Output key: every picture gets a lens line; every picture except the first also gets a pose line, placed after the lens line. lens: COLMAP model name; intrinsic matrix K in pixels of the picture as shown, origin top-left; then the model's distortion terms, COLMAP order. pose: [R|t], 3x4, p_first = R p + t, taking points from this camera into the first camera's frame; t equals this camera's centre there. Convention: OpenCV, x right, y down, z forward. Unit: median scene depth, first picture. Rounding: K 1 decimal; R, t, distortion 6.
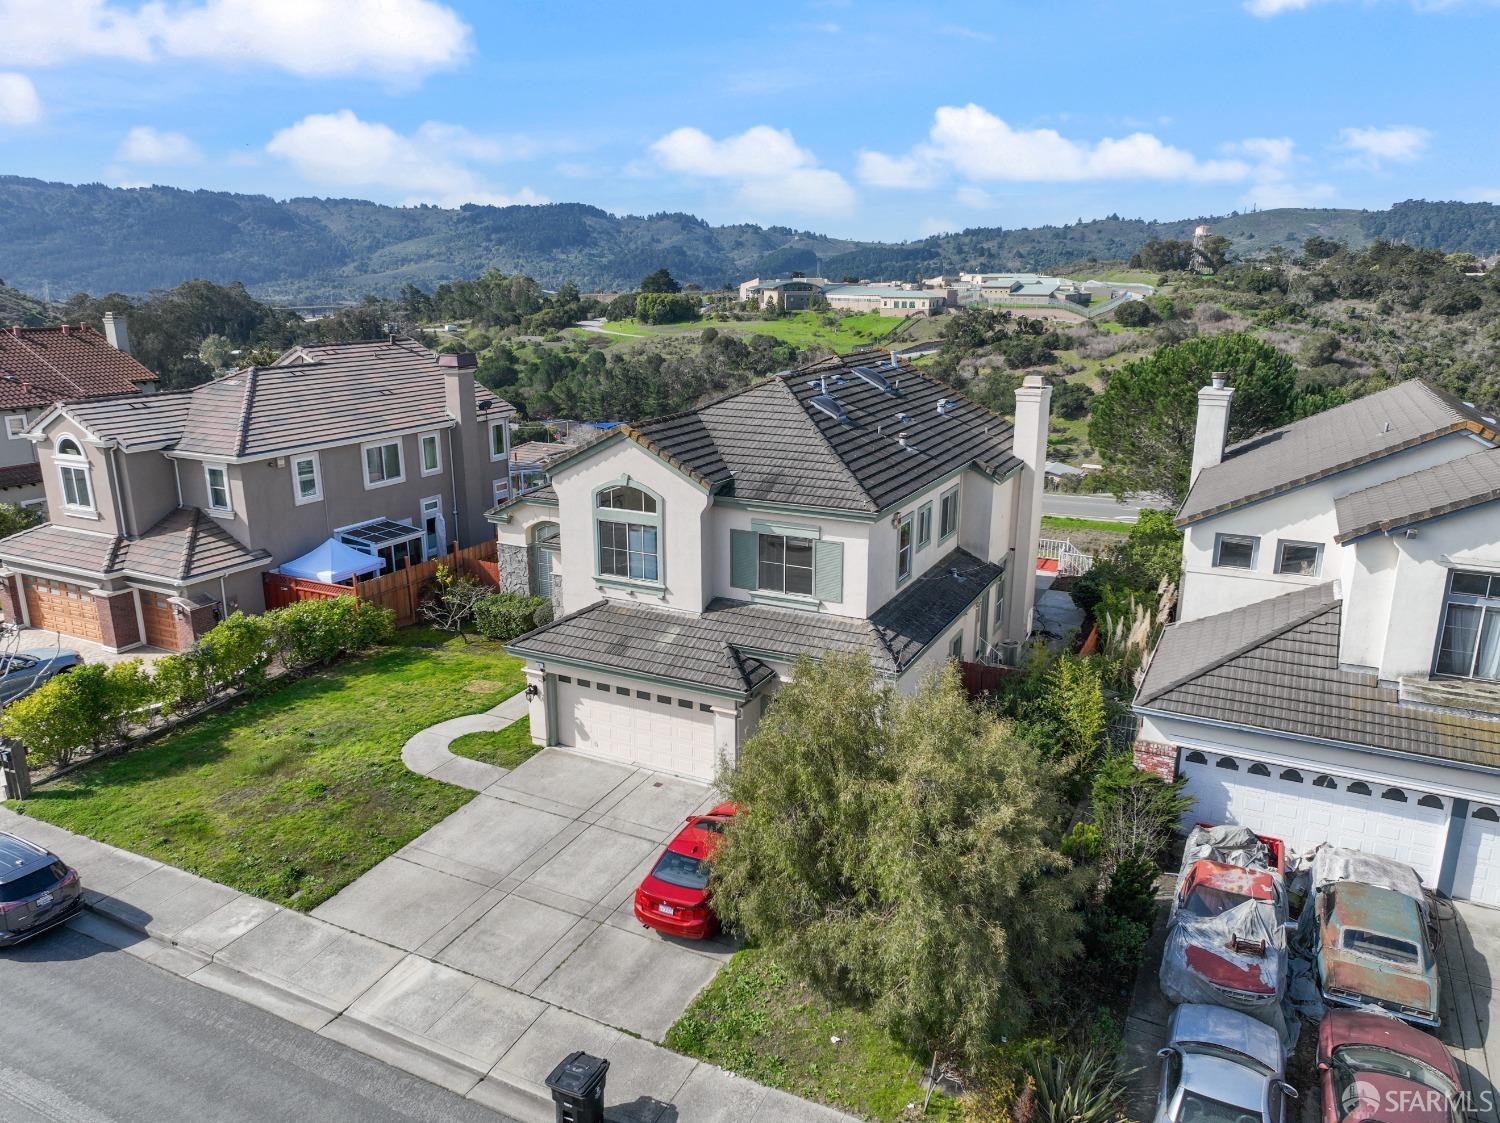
lens RADIAL K [[1055.3, 0, 750.1], [0, 1055.3, 559.2], [0, 0, 1]] dist [-0.000931, 0.017781]
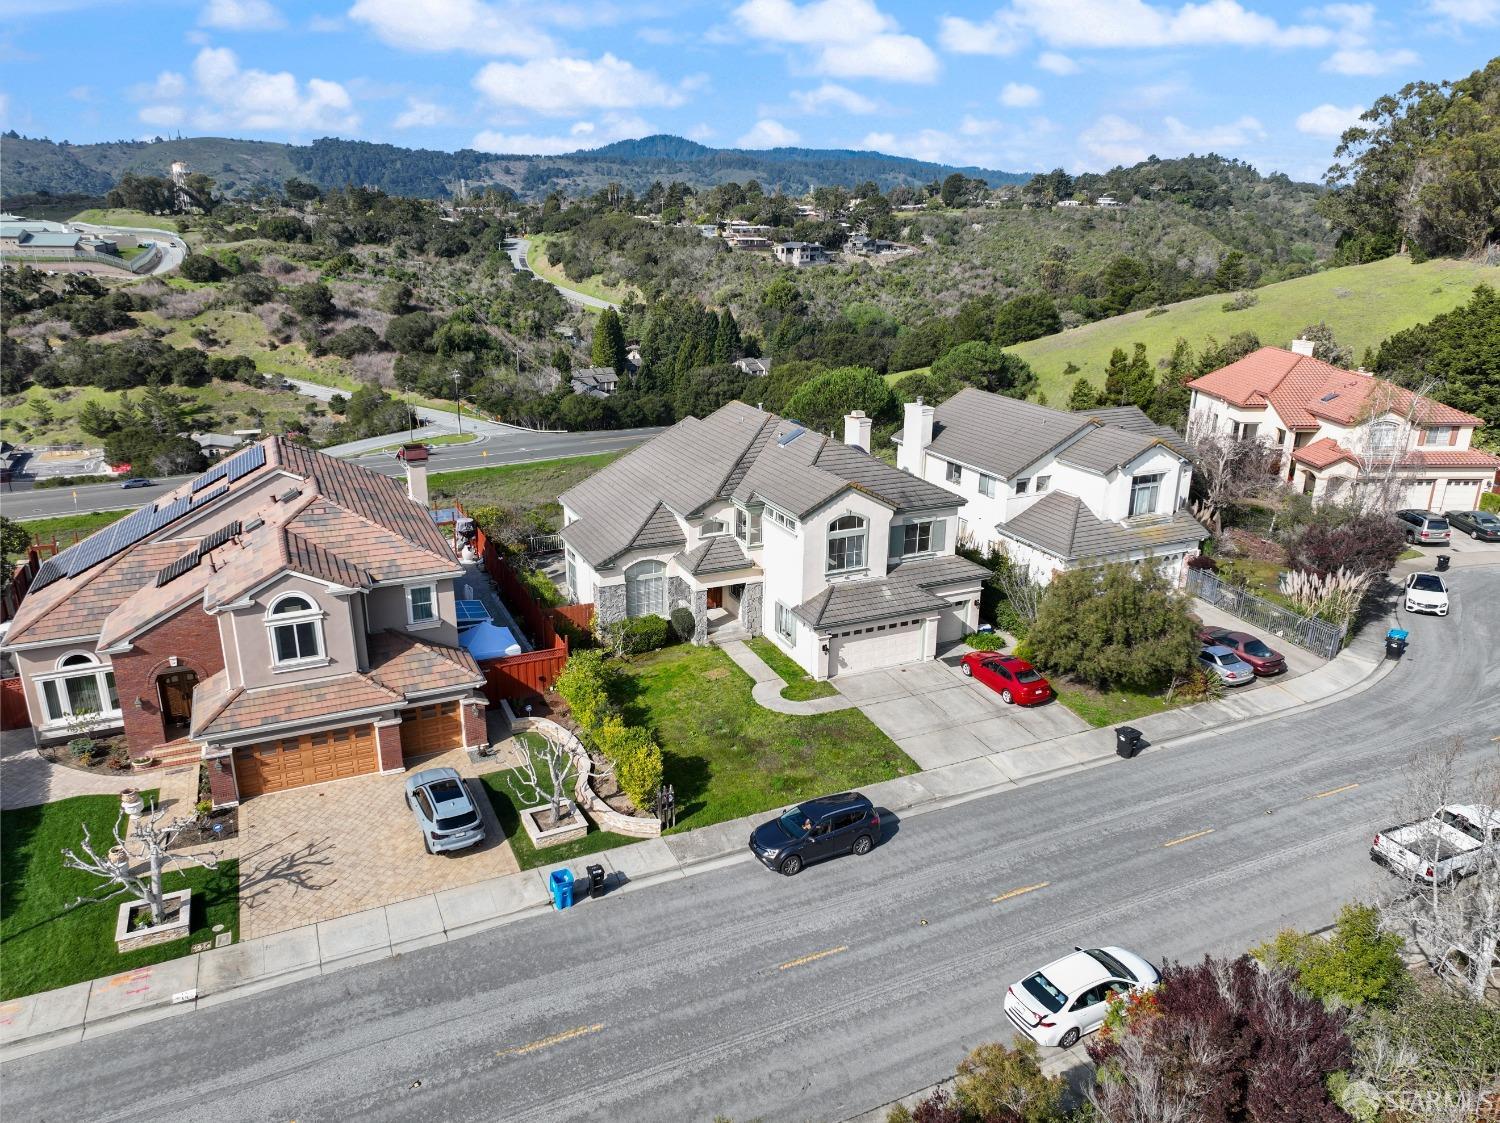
lens RADIAL K [[1055.3, 0, 752.0], [0, 1055.3, 563.9], [0, 0, 1]] dist [-0.000931, 0.017781]
pose [[0.618852, -0.245601, 0.746125, -0.960495], [0.195987, 0.968100, 0.156113, -0.185397], [-0.760665, 0.049620, 0.647245, 0.003128]]
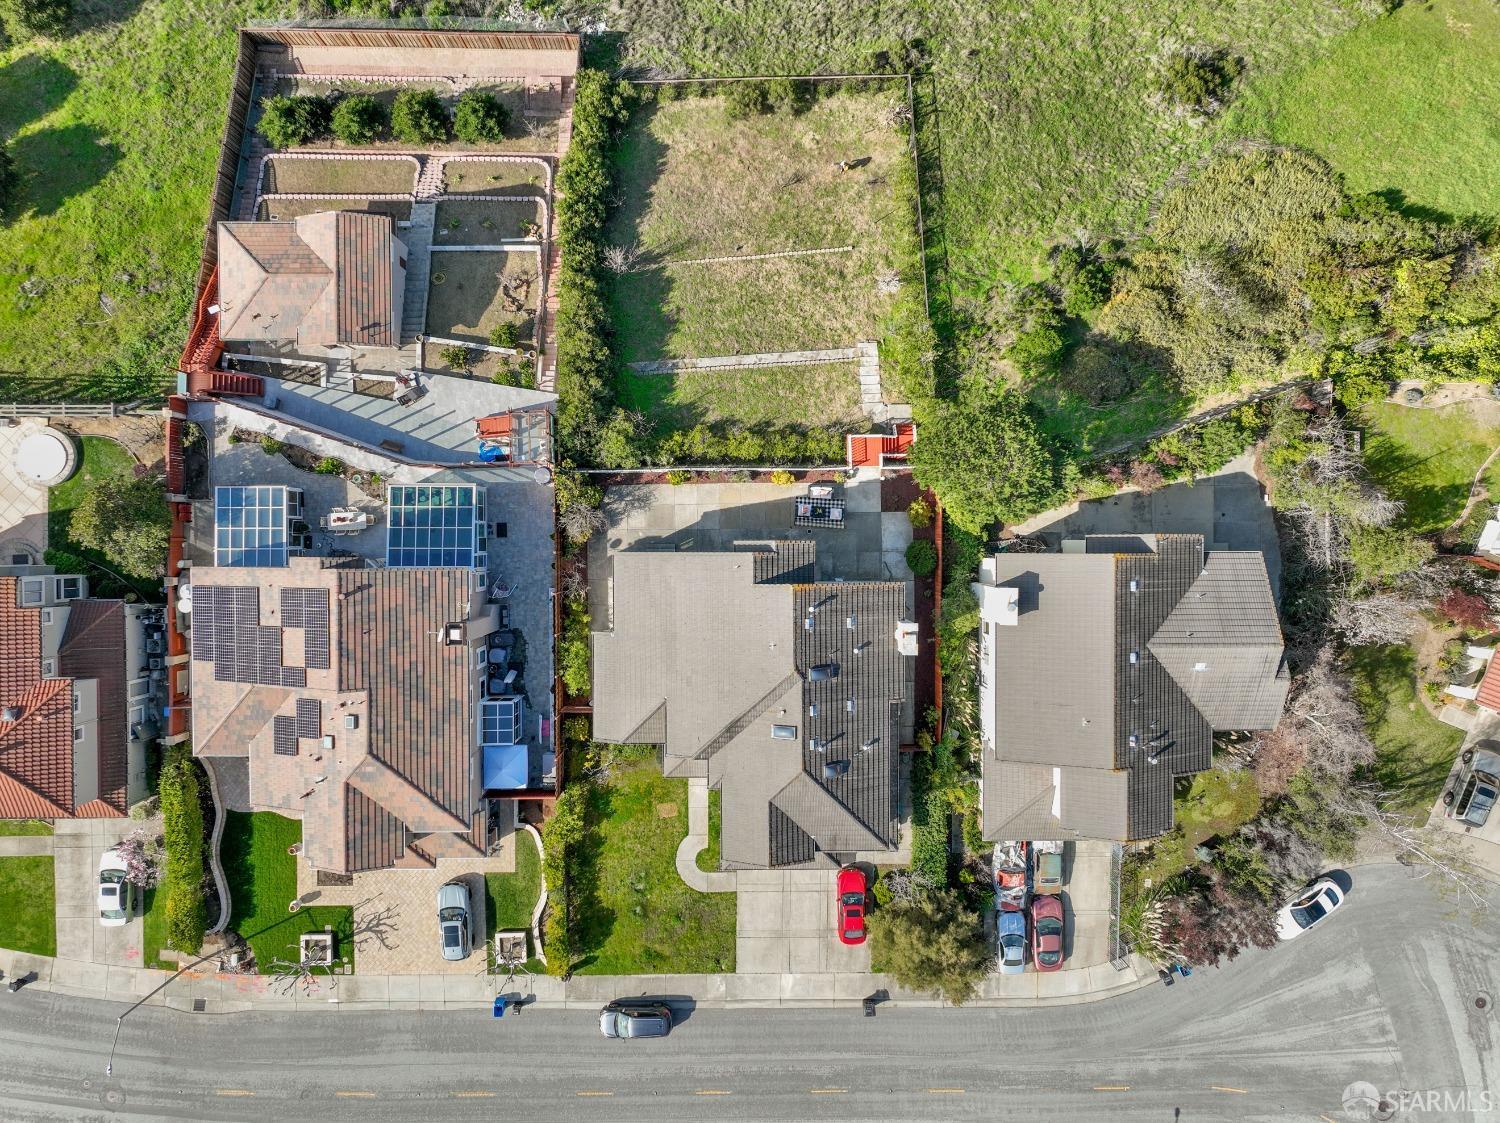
lens RADIAL K [[1055.3, 0, 750.4], [0, 1055.3, 564.8], [0, 0, 1]] dist [-0.000931, 0.017781]
pose [[0.891190, -0.453629, -0.001018, 0.078070], [0.108417, 0.210814, 0.971495, -1.442114], [-0.440484, -0.865898, 0.237056, 0.643951]]
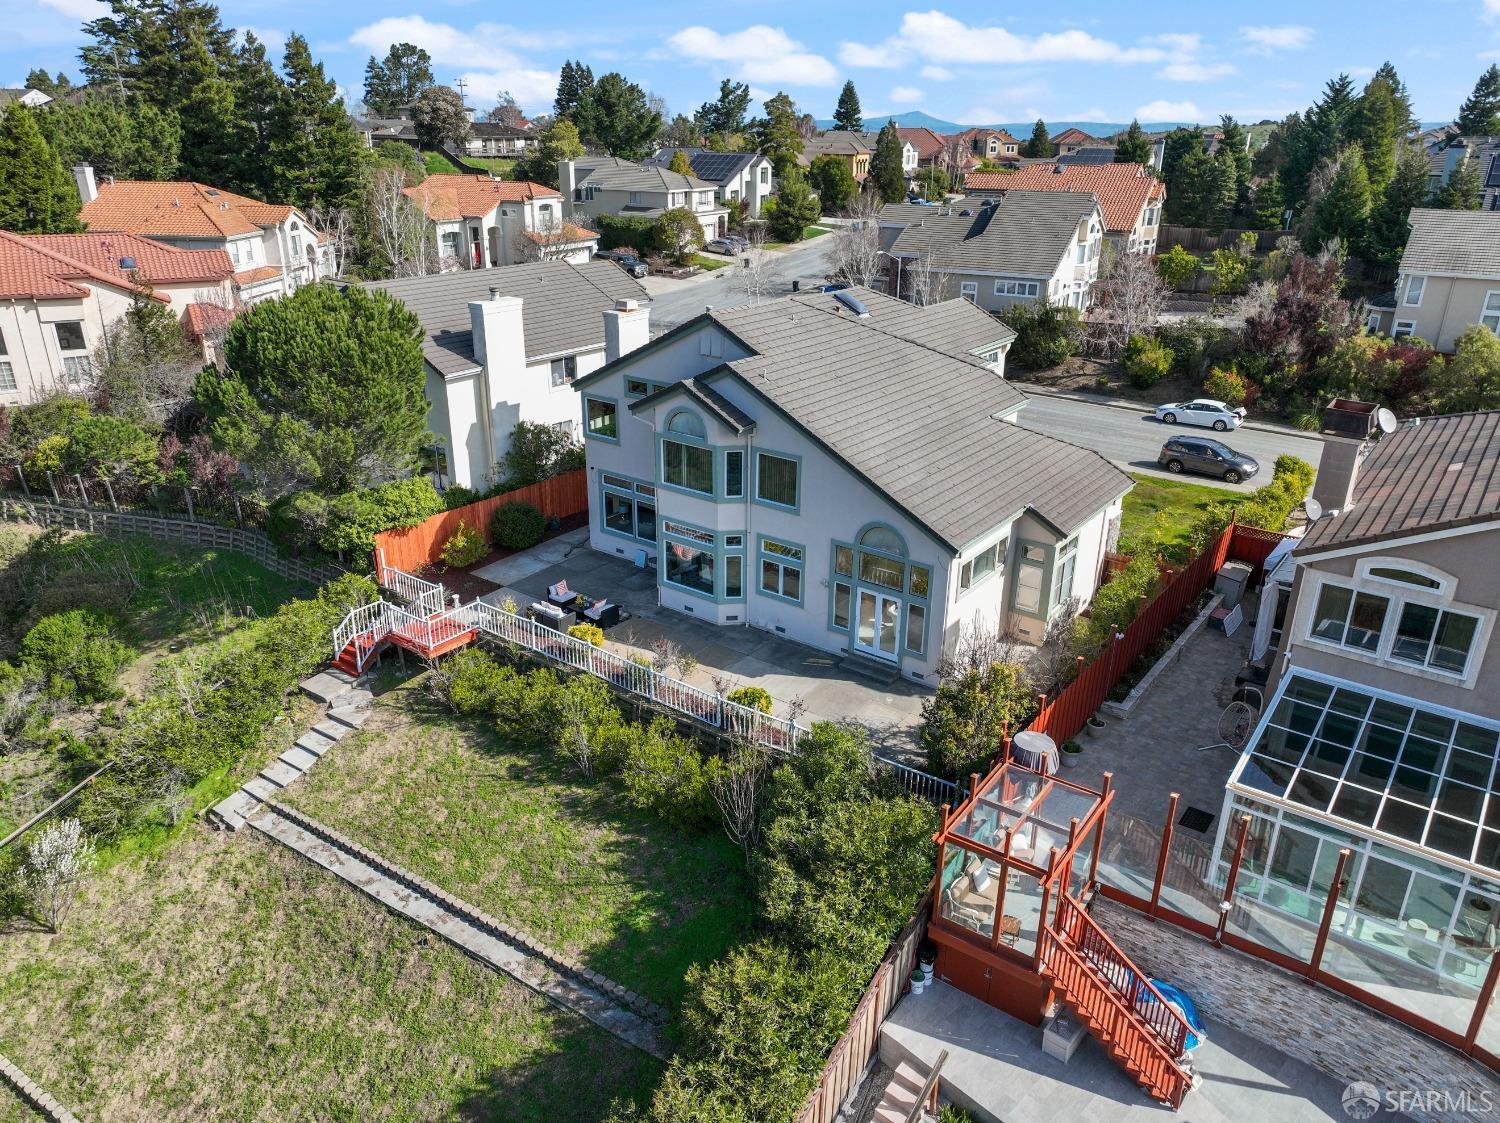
lens RADIAL K [[1055.3, 0, 753.6], [0, 1055.3, 561.6], [0, 0, 1]] dist [-0.000931, 0.017781]
pose [[-0.984000, -0.077813, 0.160279, -0.058670], [0.035547, 0.795766, 0.604560, -0.502023], [-0.174587, 0.600584, -0.780268, 1.610427]]
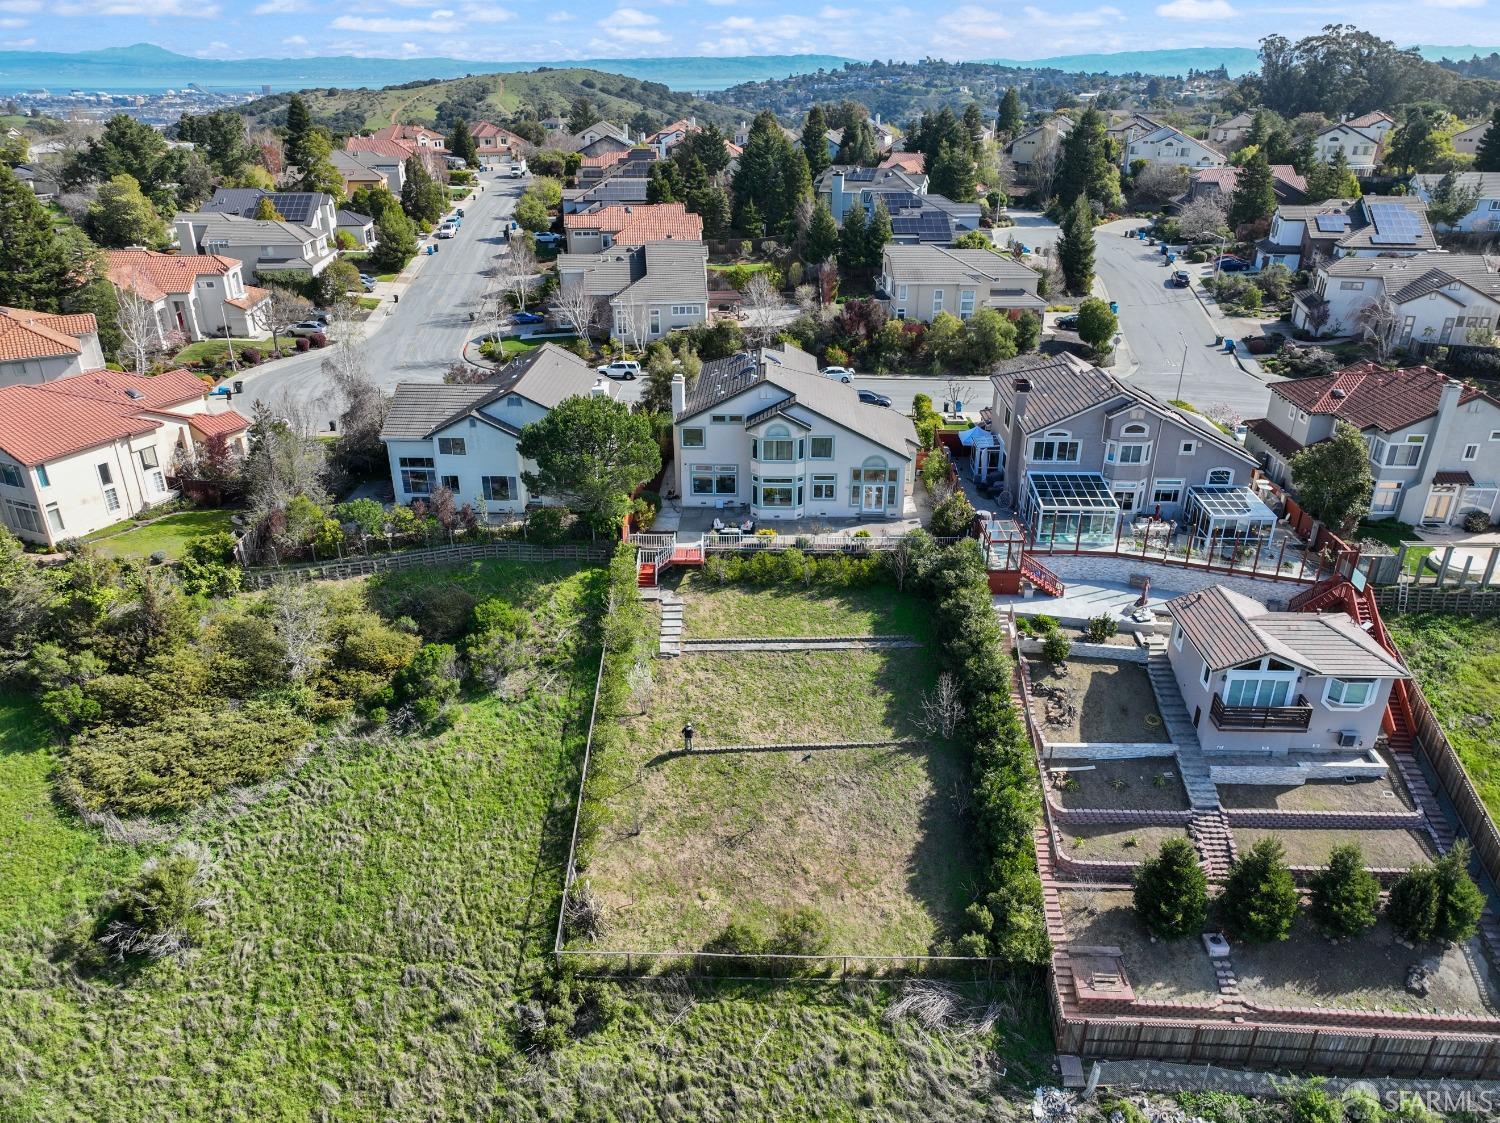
lens RADIAL K [[1055.3, 0, 751.5], [0, 1055.3, 560.1], [0, 0, 1]] dist [-0.000931, 0.017781]
pose [[-0.905438, 0.176770, -0.385920, 0.830527], [-0.113681, 0.774969, 0.621691, -0.997970], [0.408972, 0.606775, -0.681591, 2.211232]]
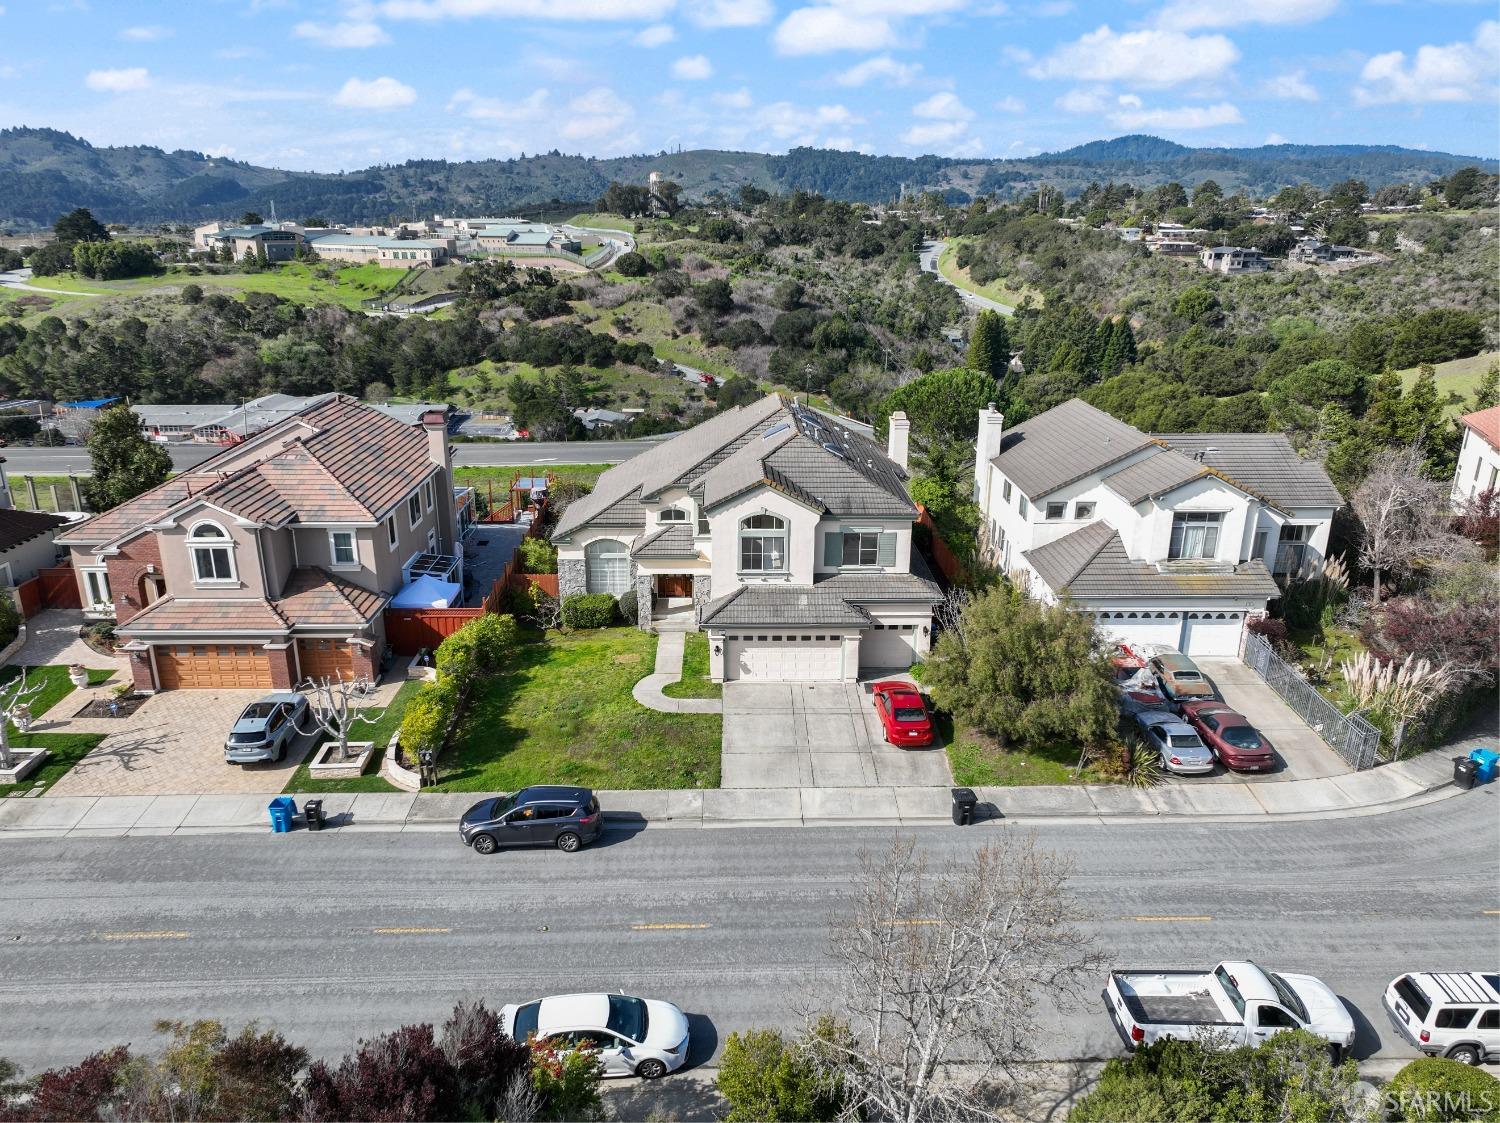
lens RADIAL K [[1055.3, 0, 750.5], [0, 1055.3, 562.5], [0, 0, 1]] dist [-0.000931, 0.017781]
pose [[0.880458, -0.144676, 0.451512, -0.556726], [0.116579, 0.989131, 0.089610, -0.091280], [-0.459569, -0.026261, 0.887754, -0.278644]]
